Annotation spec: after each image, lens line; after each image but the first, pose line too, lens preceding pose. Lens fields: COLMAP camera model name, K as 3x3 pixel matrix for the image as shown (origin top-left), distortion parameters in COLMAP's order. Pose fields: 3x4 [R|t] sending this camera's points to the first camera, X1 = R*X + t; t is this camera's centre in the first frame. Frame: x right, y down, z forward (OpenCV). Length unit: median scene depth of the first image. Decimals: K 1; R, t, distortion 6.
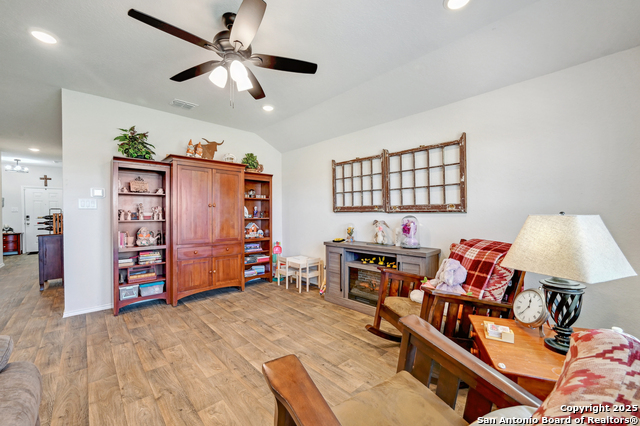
lens RADIAL K [[258.0, 0, 319.2], [0, 258.0, 212.9], [0, 0, 1]] dist [0.001514, 0.000156]
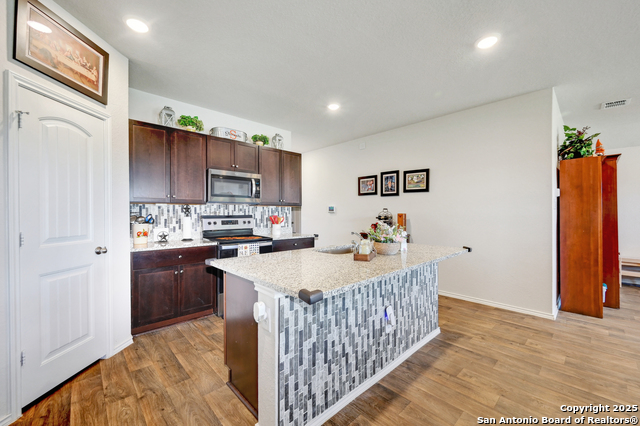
lens RADIAL K [[258.0, 0, 318.0], [0, 258.0, 214.4], [0, 0, 1]] dist [0.001514, 0.000156]
pose [[0.999977, 0.005011, 0.004605, -1.237616], [-0.005009, 0.999987, -0.000452, 0.007646], [-0.004607, 0.000429, 0.999989, 0.156341]]
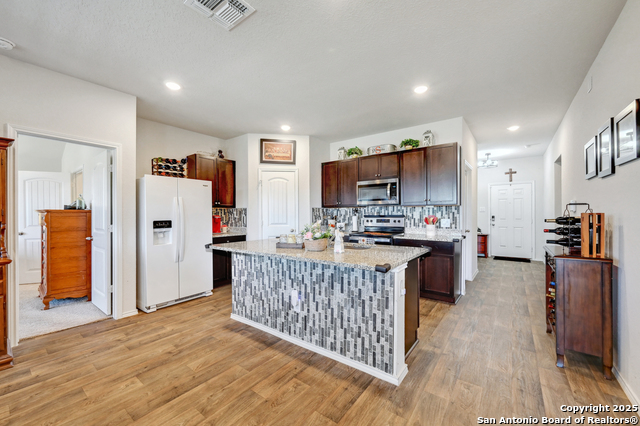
lens RADIAL K [[258.0, 0, 318.6], [0, 258.0, 214.7], [0, 0, 1]] dist [0.001514, 0.000156]
pose [[0.171663, 0.008567, -0.985118, -0.533677], [-0.000842, 0.999963, 0.008549, 0.000954], [0.985155, -0.000638, 0.171664, 0.577121]]
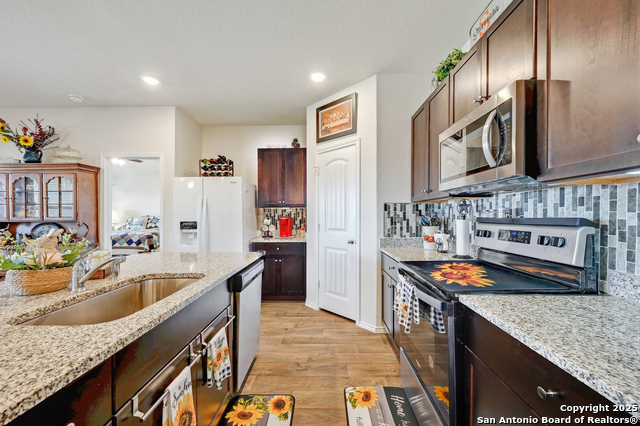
lens RADIAL K [[258.0, 0, 316.3], [0, 258.0, 214.2], [0, 0, 1]] dist [0.001514, 0.000156]
pose [[-0.702361, 0.007979, -0.711776, -1.102401], [0.007236, 0.999966, 0.004069, 0.003254], [0.711784, -0.002293, -0.702395, 1.069094]]
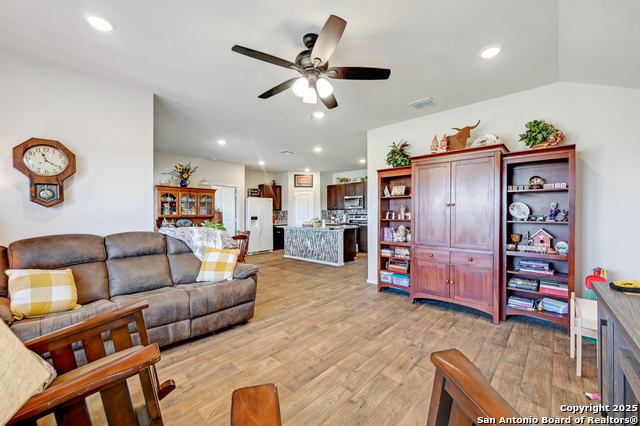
lens RADIAL K [[258.0, 0, 321.1], [0, 258.0, 213.7], [0, 0, 1]] dist [0.001514, 0.000156]
pose [[0.073470, 0.006692, -0.997275, 0.466584], [0.001450, 0.999976, 0.006817, -0.005961], [0.997296, -0.001947, 0.073459, 0.581974]]
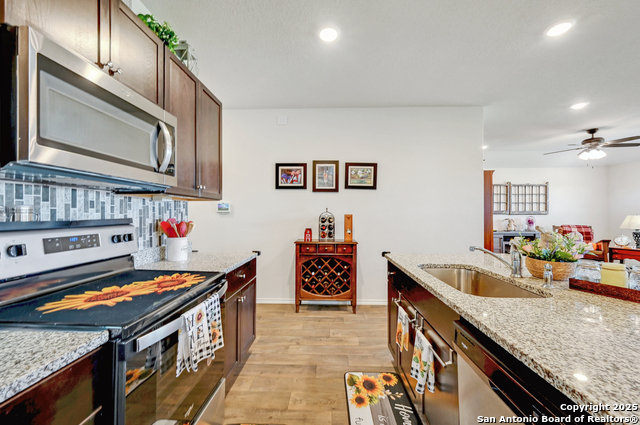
lens RADIAL K [[258.0, 0, 318.1], [0, 258.0, 212.7], [0, 0, 1]] dist [0.001514, 0.000156]
pose [[0.698291, 0.010141, 0.715742, -1.541594], [-0.002110, 0.999924, -0.012110, 0.006307], [-0.715810, 0.006946, 0.698260, 0.643838]]
